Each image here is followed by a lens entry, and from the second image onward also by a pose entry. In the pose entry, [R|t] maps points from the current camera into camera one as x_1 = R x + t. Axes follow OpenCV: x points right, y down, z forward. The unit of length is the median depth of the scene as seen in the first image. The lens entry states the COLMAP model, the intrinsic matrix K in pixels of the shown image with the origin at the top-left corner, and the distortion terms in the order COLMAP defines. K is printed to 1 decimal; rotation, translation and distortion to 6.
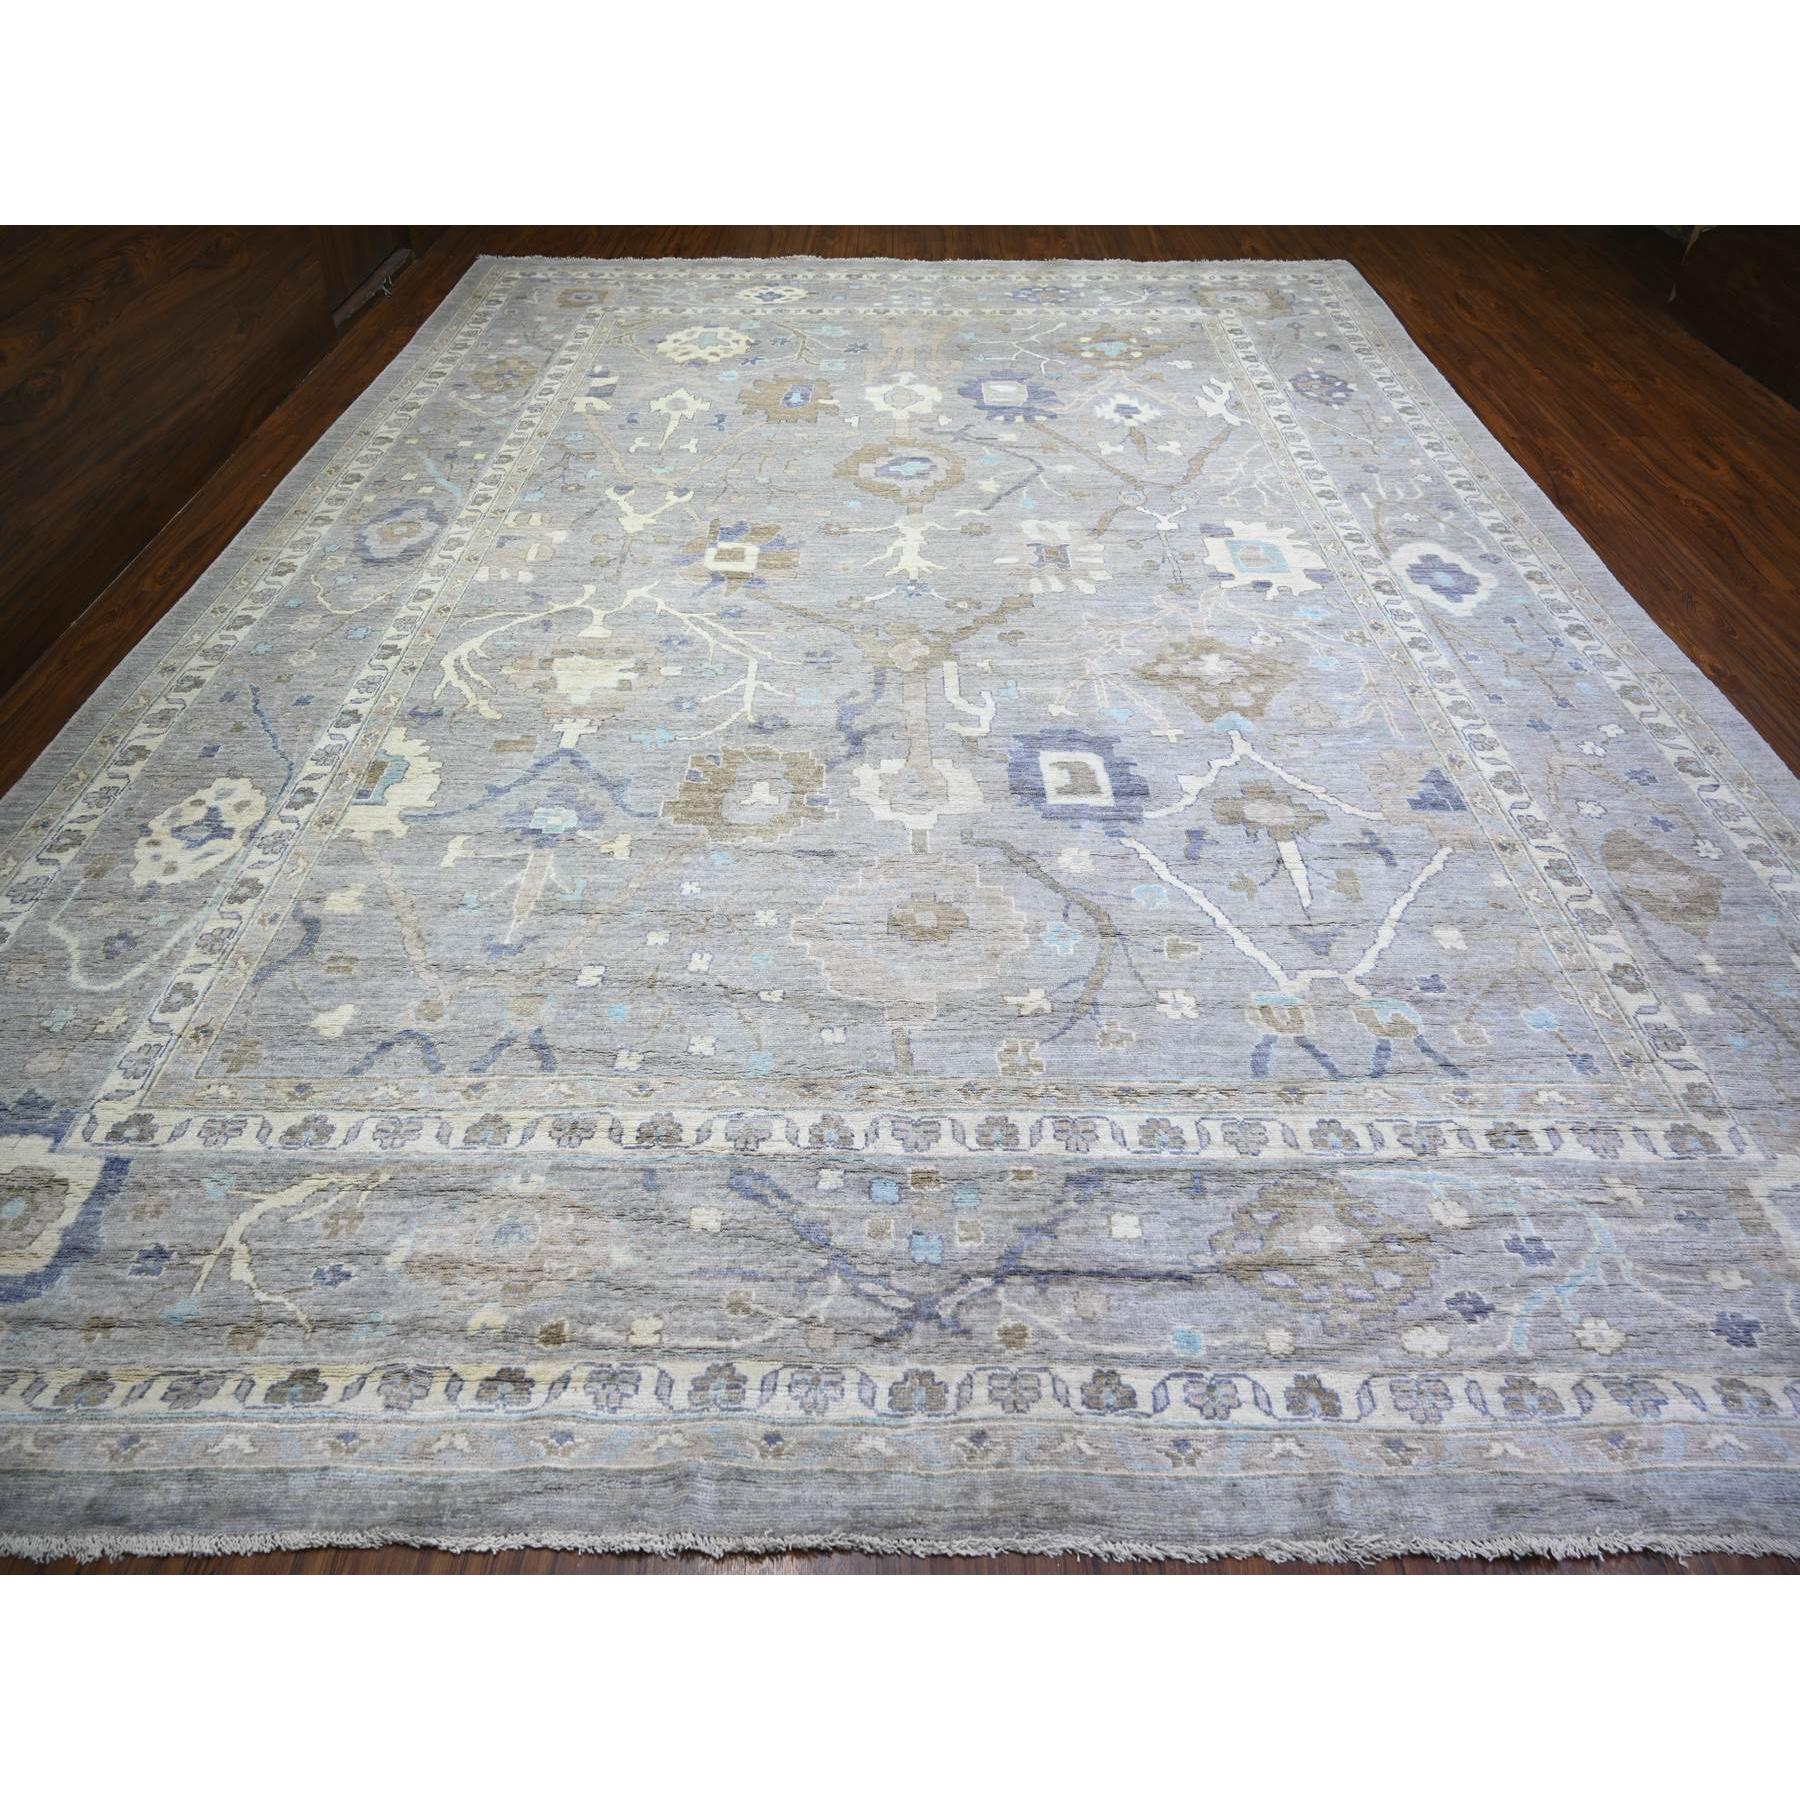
lens RADIAL K [[1075.3, 0, 900.0], [0, 1075.3, 900.0], [0, 0, 1]] dist [-0.008808, 0.002463]
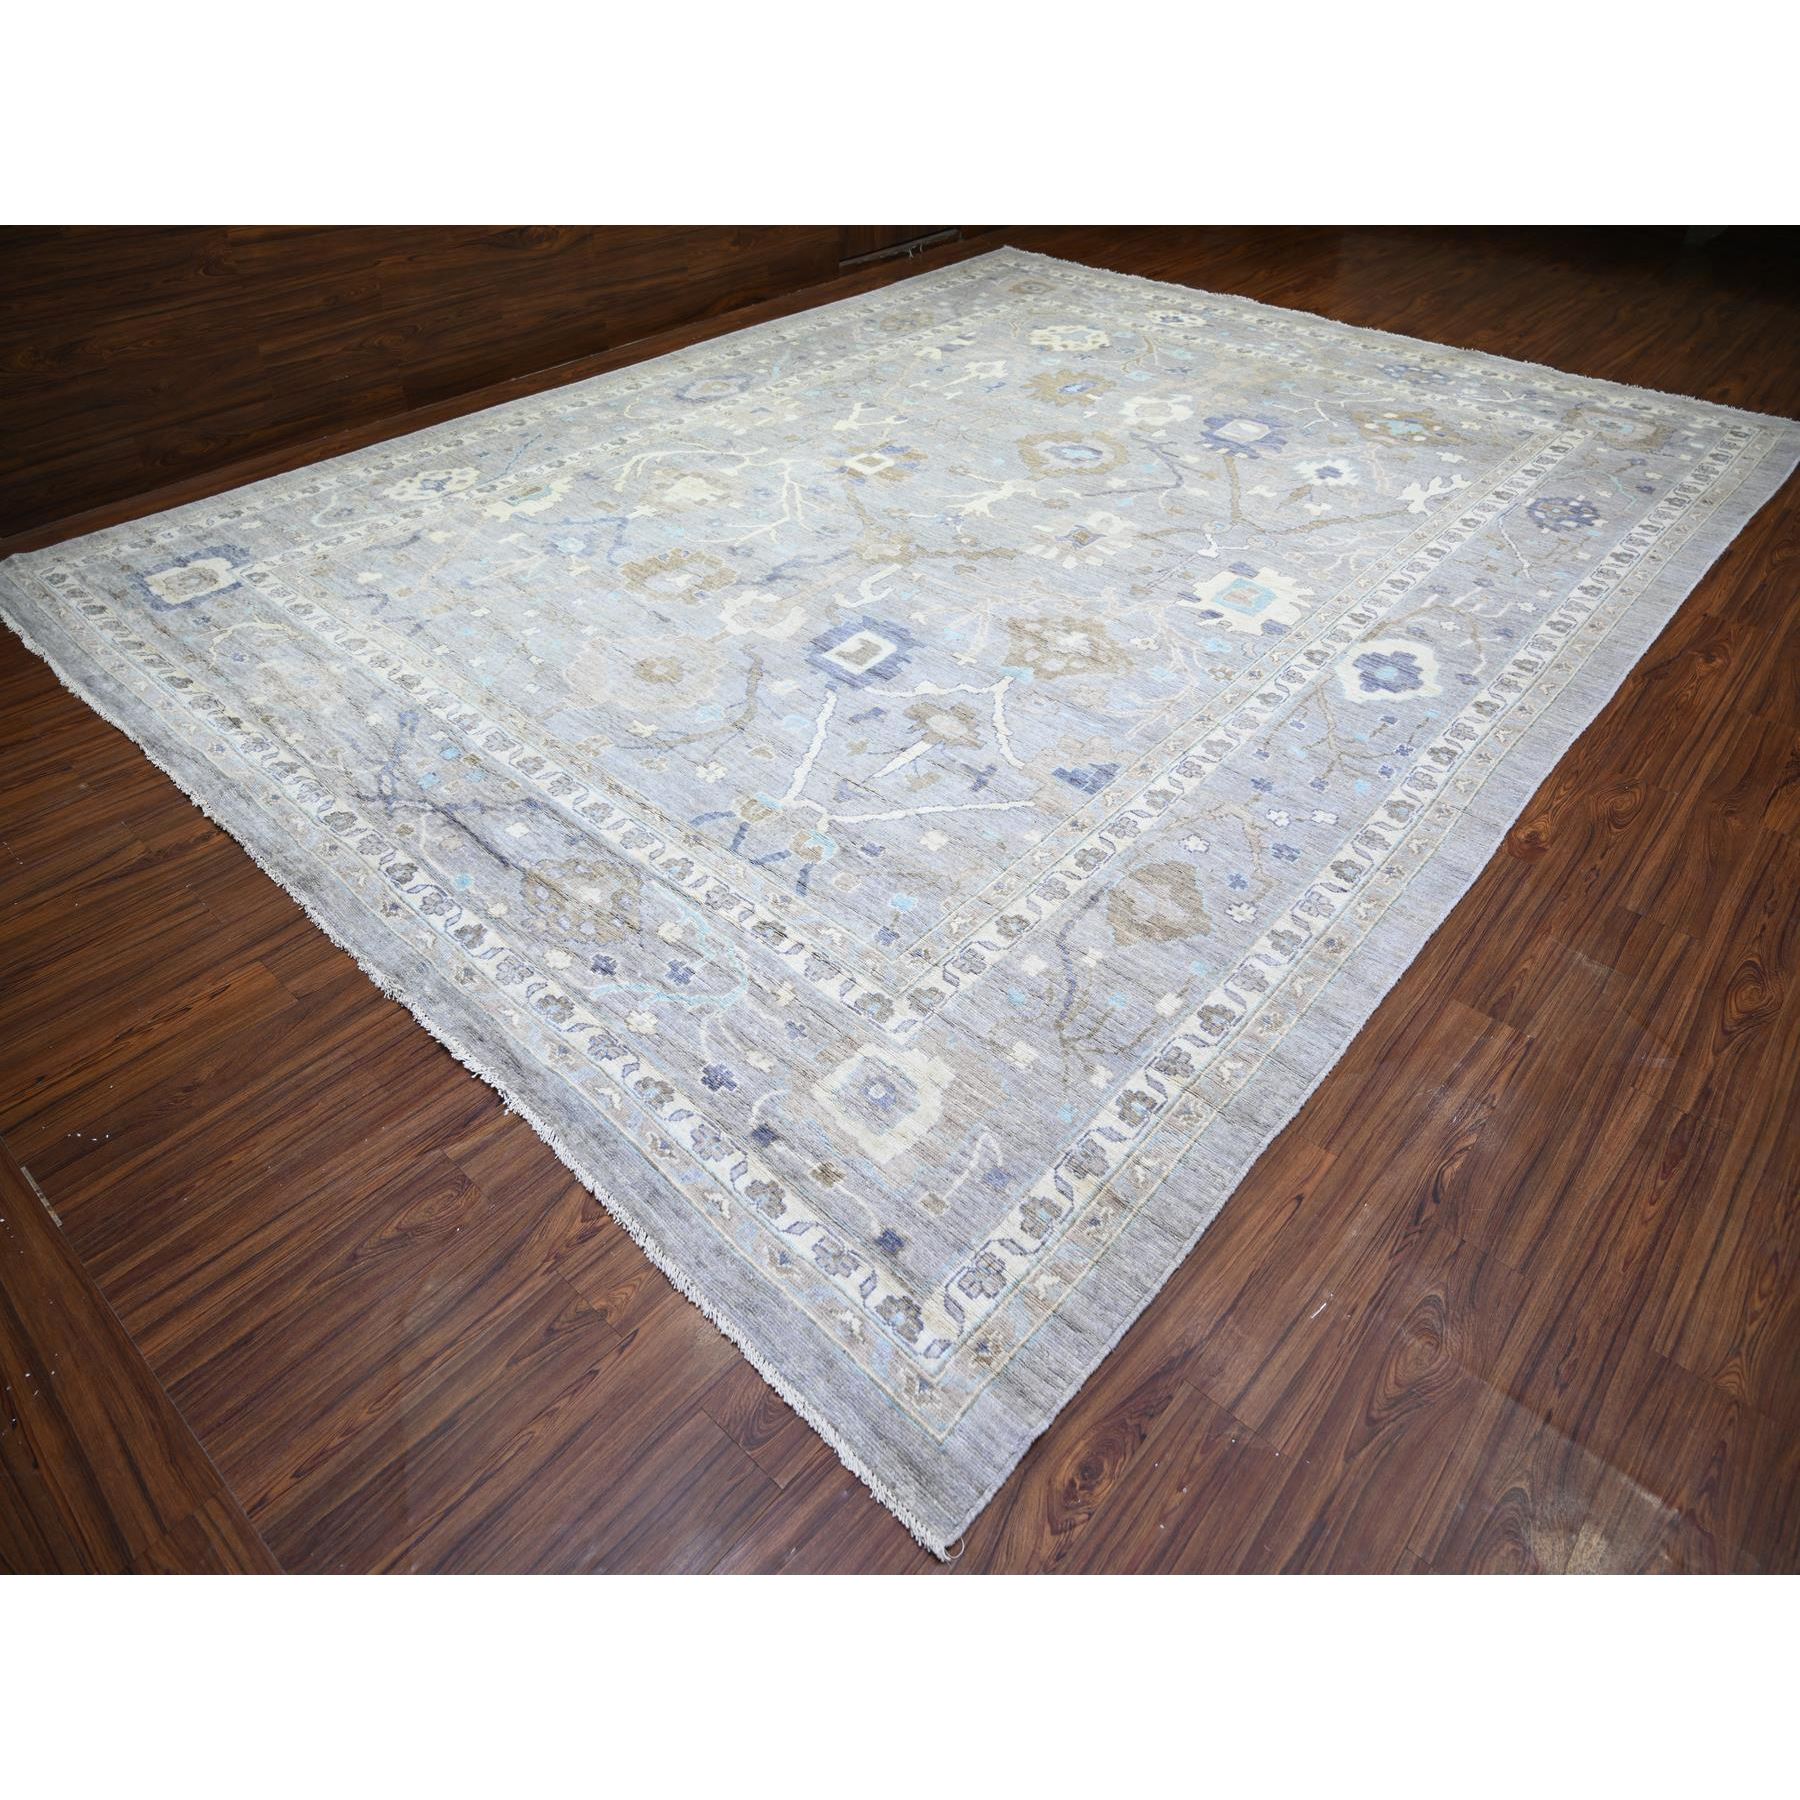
lens RADIAL K [[1075.3, 0, 900.0], [0, 1075.3, 900.0], [0, 0, 1]] dist [-0.008808, 0.002463]
pose [[0.751273, 0.458531, -0.474698, 0.724434], [-0.477989, 0.873974, 0.087728, 0.005040], [0.455100, 0.160993, 0.875766, -0.015700]]
